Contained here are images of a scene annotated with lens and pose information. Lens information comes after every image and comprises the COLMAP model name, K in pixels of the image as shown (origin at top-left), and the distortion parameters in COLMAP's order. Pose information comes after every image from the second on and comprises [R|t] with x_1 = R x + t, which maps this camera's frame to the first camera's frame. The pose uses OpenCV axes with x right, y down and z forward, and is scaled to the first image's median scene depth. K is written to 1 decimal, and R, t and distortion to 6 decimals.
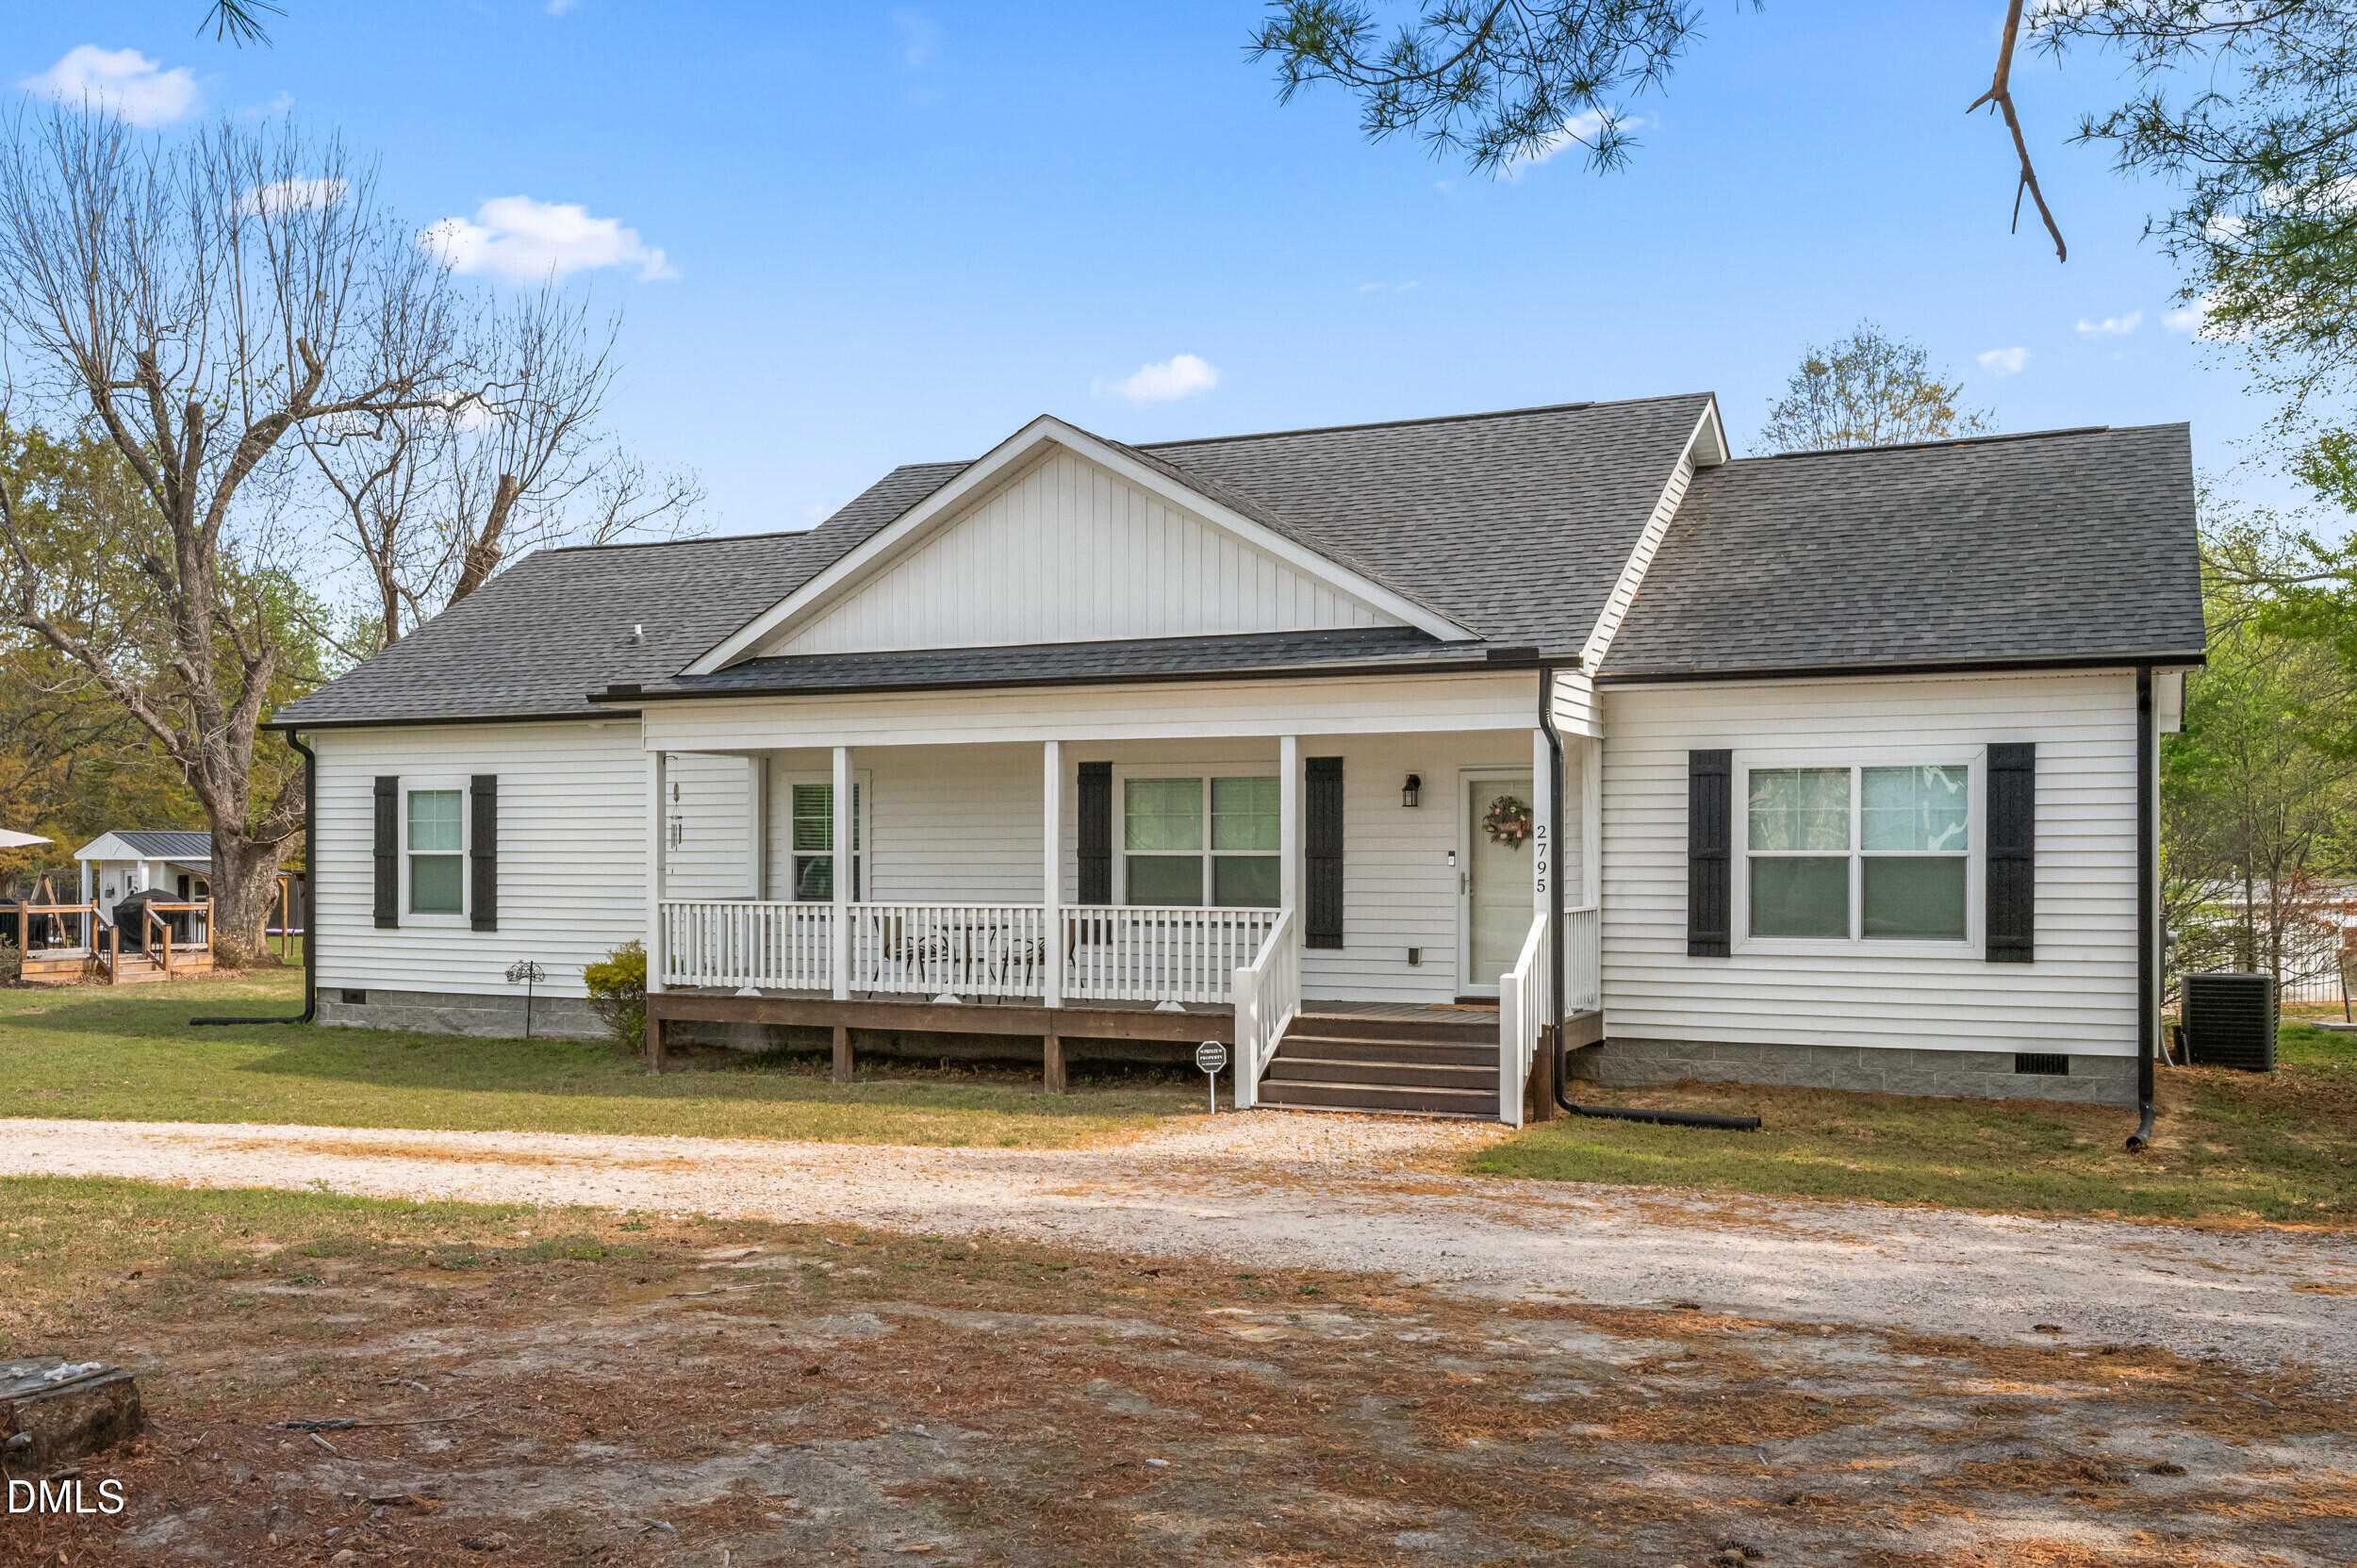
lens RADIAL K [[2075.7, 0, 1178.6], [0, 2075.7, 852.1], [0, 0, 1]] dist [-0.002862, -0.001203]
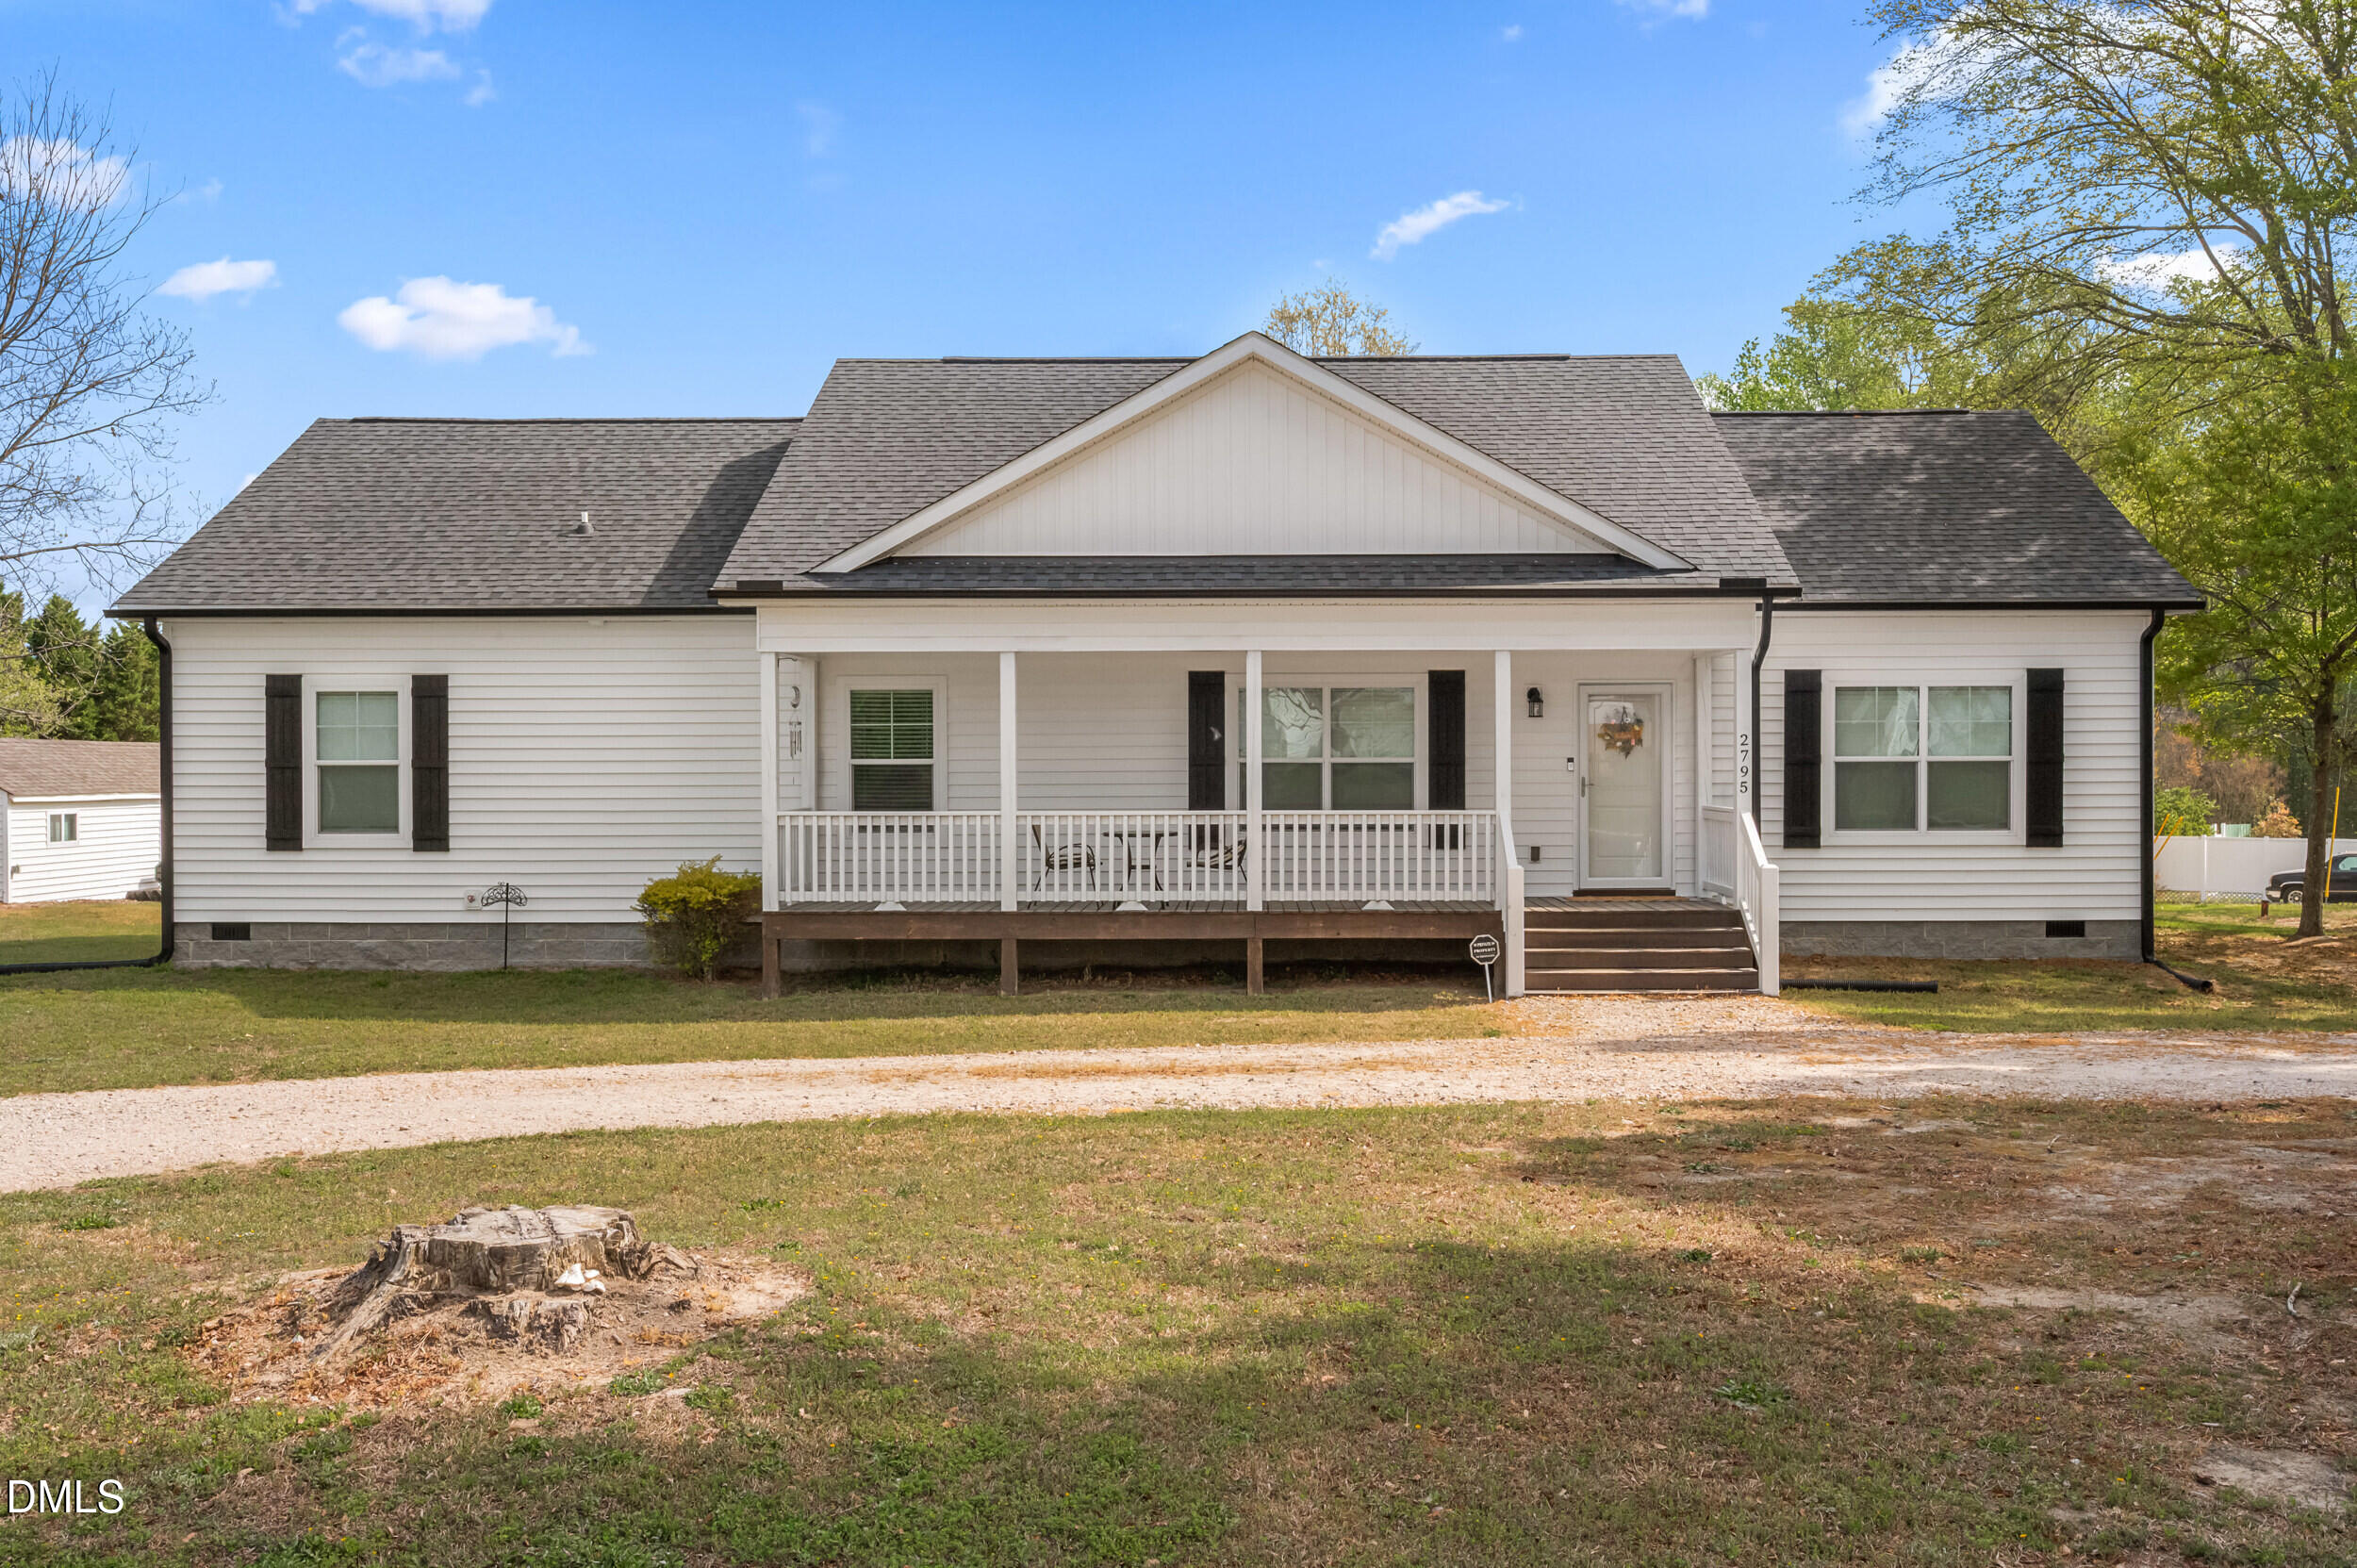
lens RADIAL K [[2089.8, 0, 1209.8], [0, 2089.8, 787.6], [0, 0, 1]] dist [-0.002453, -0.004011]
pose [[0.913986, -0.007751, 0.405672, -0.498645], [0.003026, 0.999920, 0.012285, 0.001204], [-0.405735, -0.010001, 0.913936, 0.065467]]
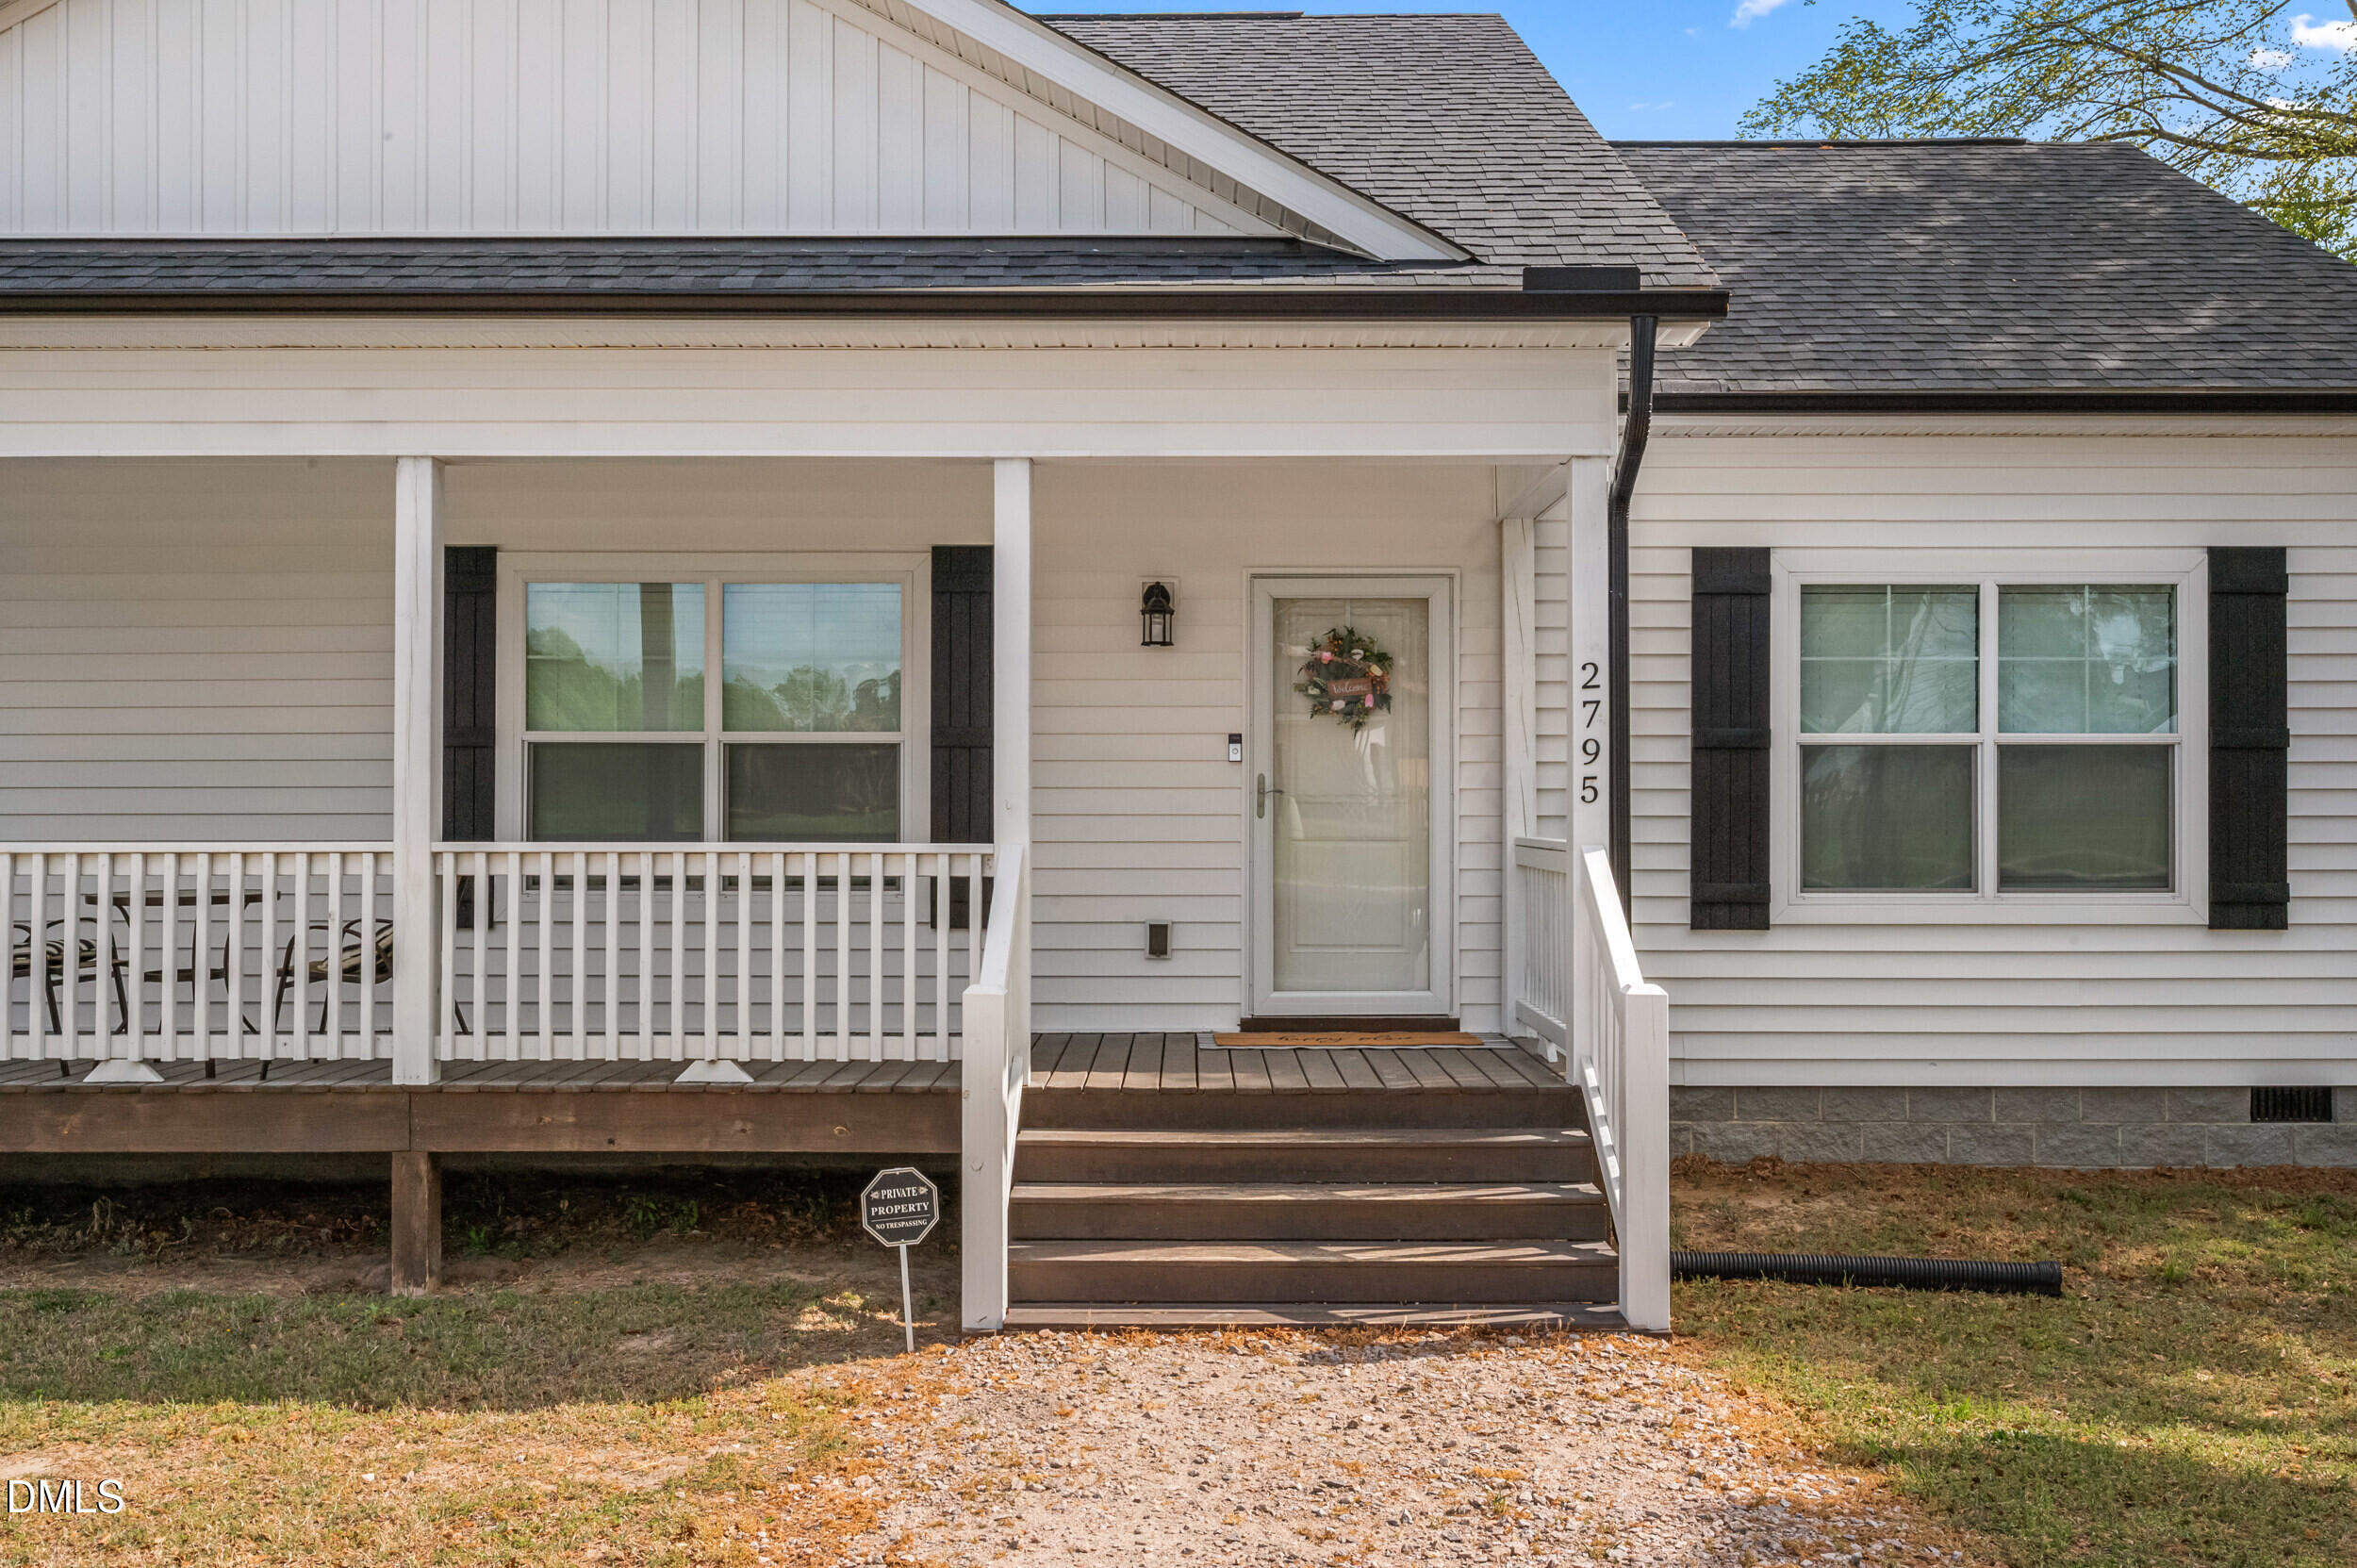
lens RADIAL K [[2045.6, 0, 1178.5], [0, 2045.6, 784.0], [0, 0, 1]] dist [-0.000325, 0.004863]
pose [[0.908693, 0.005421, 0.417429, -0.093252], [-0.000884, 0.999938, -0.011062, 0.017850], [-0.417463, 0.009683, 0.908642, 0.552670]]
